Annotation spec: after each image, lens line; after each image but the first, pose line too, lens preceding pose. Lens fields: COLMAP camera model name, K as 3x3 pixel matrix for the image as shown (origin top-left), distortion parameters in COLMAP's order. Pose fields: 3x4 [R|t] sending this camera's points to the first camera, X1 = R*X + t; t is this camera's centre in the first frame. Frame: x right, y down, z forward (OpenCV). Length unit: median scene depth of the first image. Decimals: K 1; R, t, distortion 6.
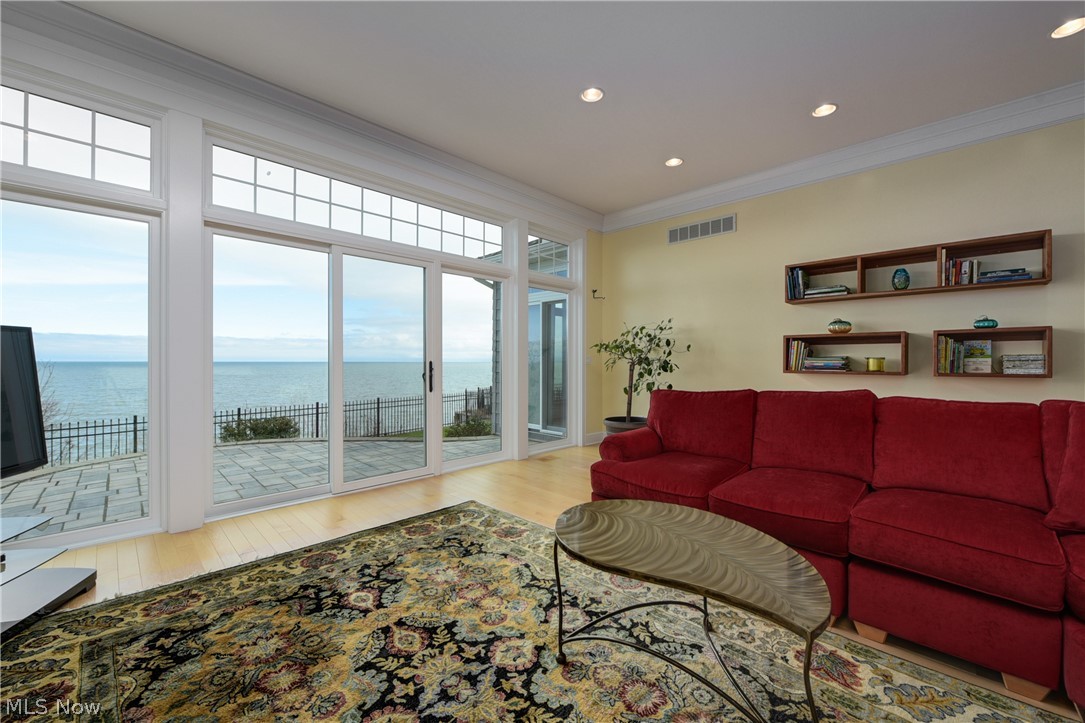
lens RADIAL K [[438.1, 0, 543.8], [0, 438.1, 357.2], [0, 0, 1]] dist [-0.008478, -0.000359]
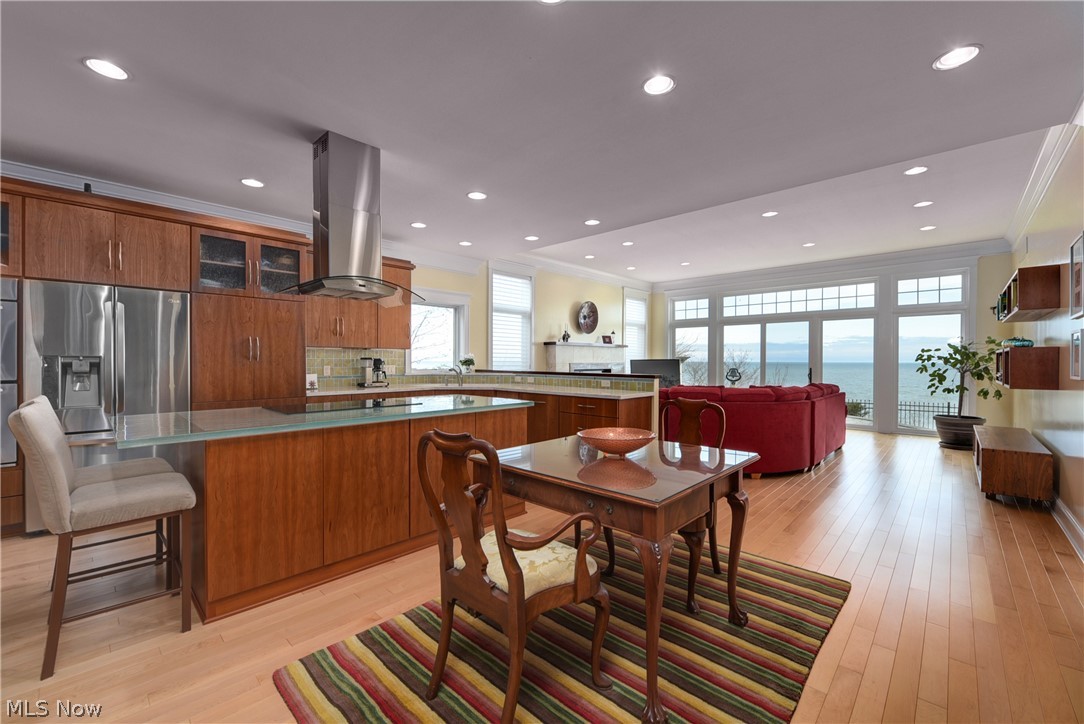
lens RADIAL K [[437.7, 0, 536.0], [0, 437.7, 364.4], [0, 0, 1]] dist [-0.008478, -0.000359]
pose [[0.011138, 0.007557, -0.999909, 3.137109], [0.005433, 0.999956, 0.007618, -0.052776], [0.999923, -0.005518, 0.011097, -0.502833]]
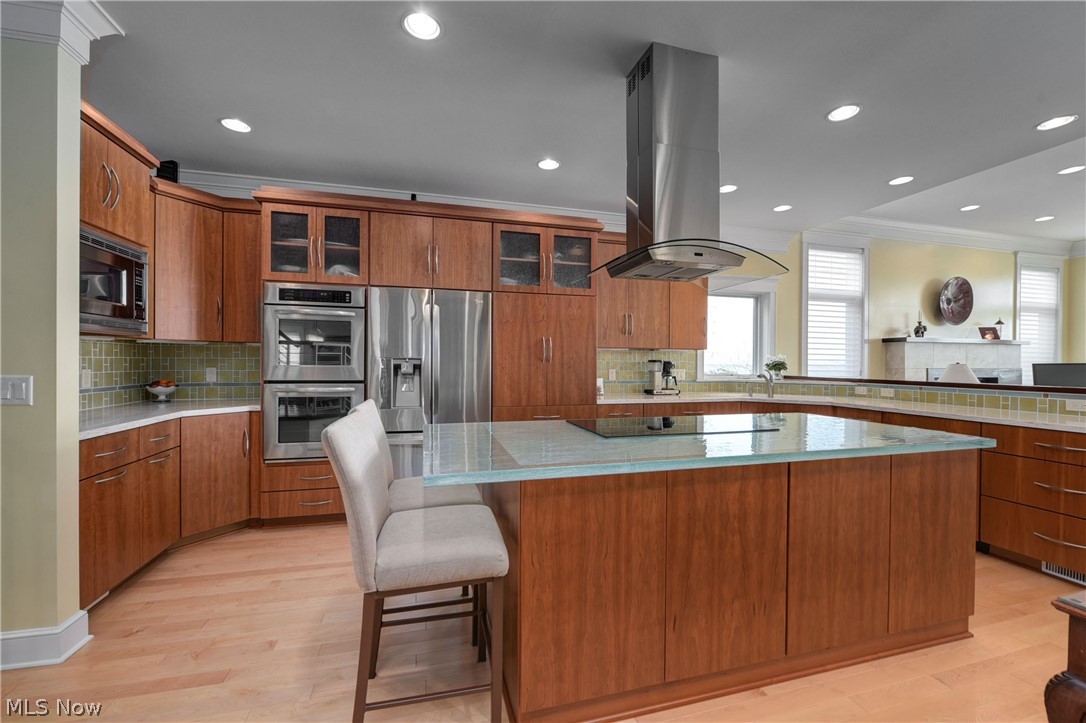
lens RADIAL K [[438.5, 0, 545.3], [0, 438.5, 366.0], [0, 0, 1]] dist [-0.008478, -0.000359]
pose [[-0.496064, 0.002791, -0.868282, 2.763330], [0.000520, 0.999996, 0.002917, -0.054746], [0.868286, 0.000996, -0.496063, -0.829907]]
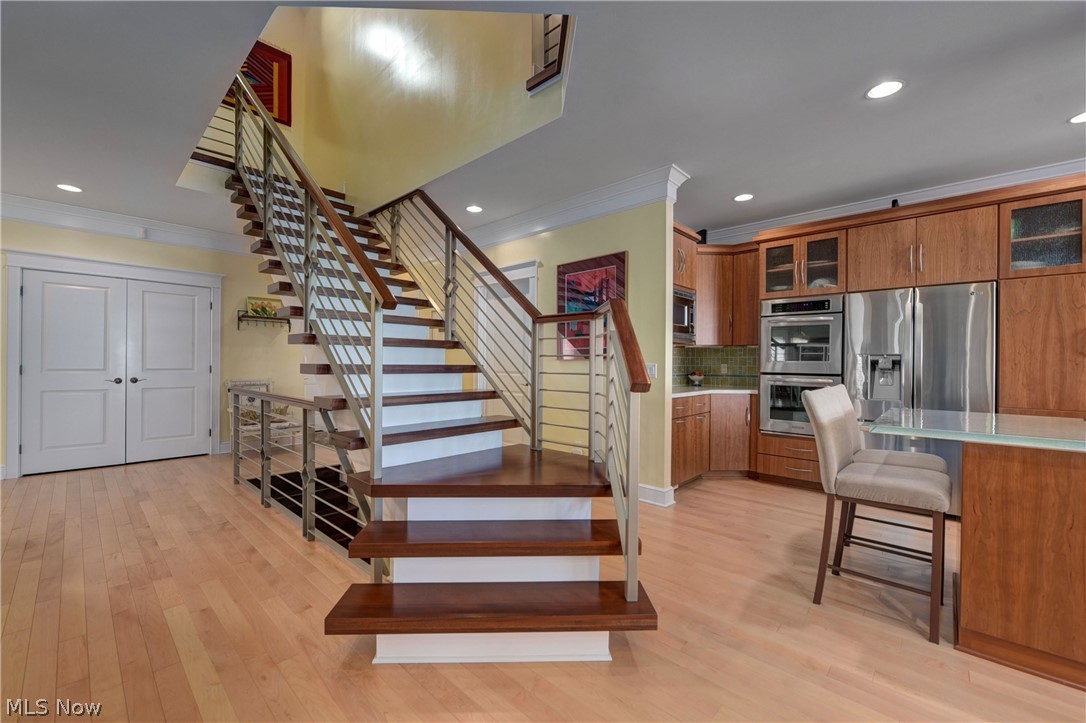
lens RADIAL K [[438.5, 0, 539.3], [0, 438.5, 363.0], [0, 0, 1]] dist [-0.008478, -0.000359]
pose [[-0.999452, -0.009929, -0.031567, 3.028313], [-0.009695, 0.999924, -0.007569, -0.022143], [0.031640, -0.007259, -0.999473, -0.412234]]
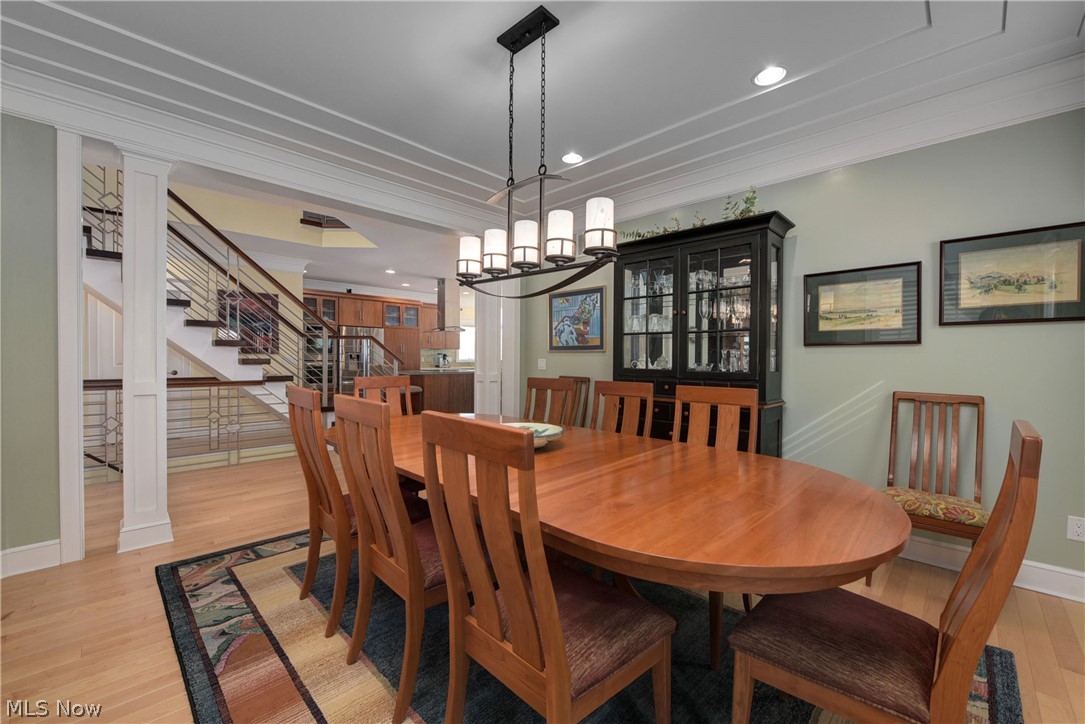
lens RADIAL K [[438.1, 0, 539.8], [0, 438.1, 361.8], [0, 0, 1]] dist [-0.008478, -0.000359]
pose [[0.005311, 0.005821, -0.999969, 5.714335], [0.006589, 0.999961, 0.005856, -0.002660], [0.999964, -0.006620, 0.005273, -0.288585]]
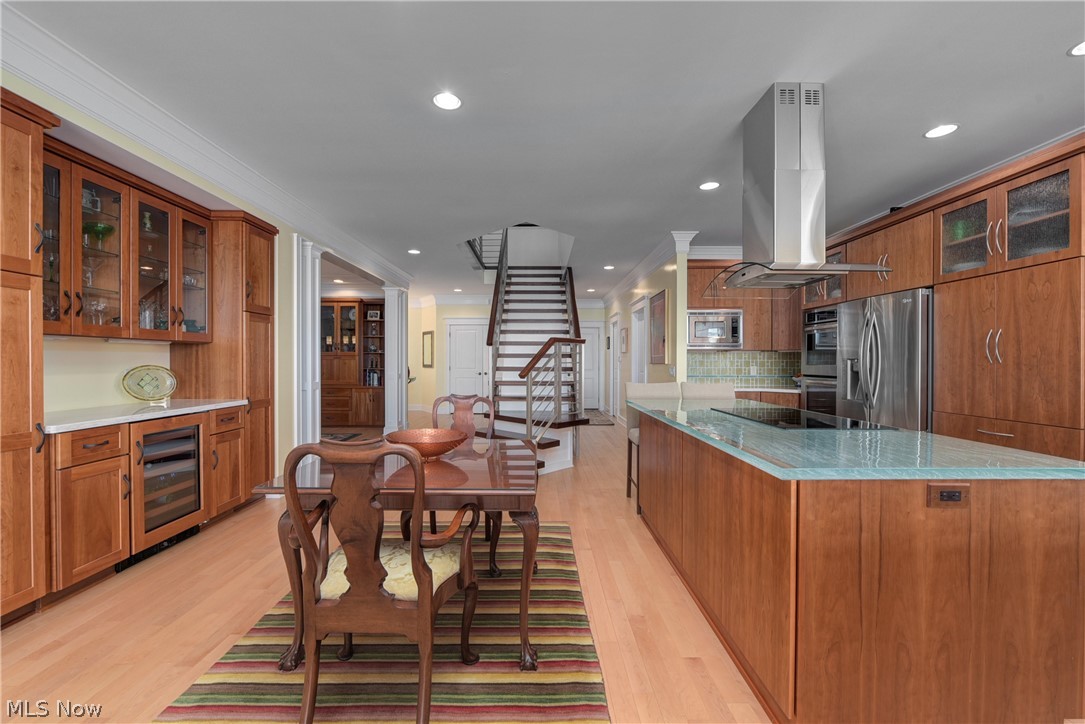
lens RADIAL K [[438.1, 0, 545.4], [0, 438.1, 366.1], [0, 0, 1]] dist [-0.008478, -0.000359]
pose [[-0.714156, -0.012870, 0.699868, 1.398263], [-0.010787, 0.999915, 0.007381, -0.047608], [-0.699903, -0.002279, -0.714234, 0.145074]]
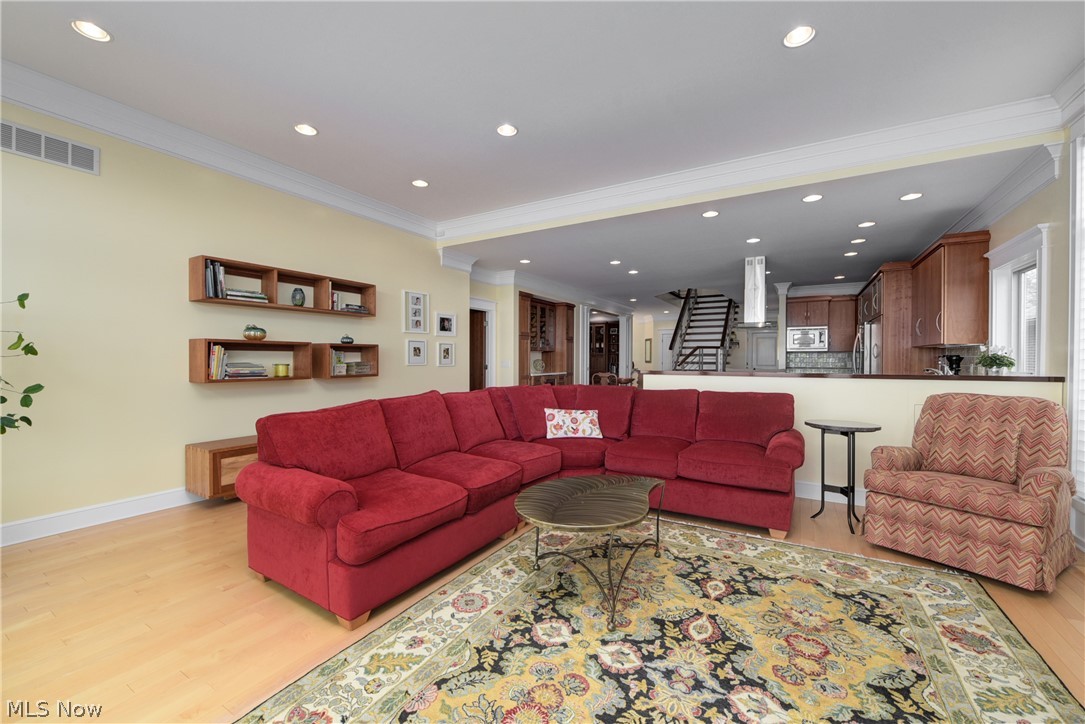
lens RADIAL K [[438.1, 0, 535.9], [0, 438.1, 362.6], [0, 0, 1]] dist [-0.008478, -0.000359]
pose [[-0.235153, -0.012776, 0.971874, -0.757566], [-0.011829, 0.999877, 0.010282, -0.037063], [-0.971886, -0.009078, -0.235275, 1.051502]]
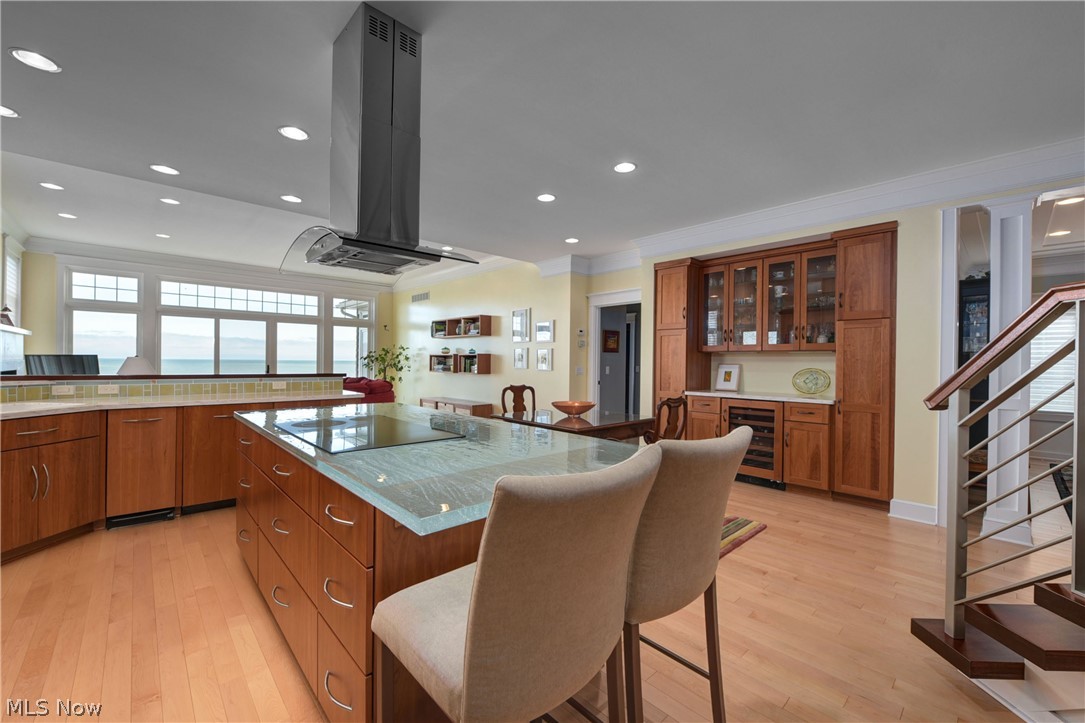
lens RADIAL K [[438.1, 0, 540.5], [0, 438.1, 363.1], [0, 0, 1]] dist [-0.008478, -0.000359]
pose [[0.998790, 0.008004, -0.048523, 2.155779], [-0.007436, 0.999902, 0.011863, -0.064719], [0.048613, -0.011488, 0.998752, -1.967547]]
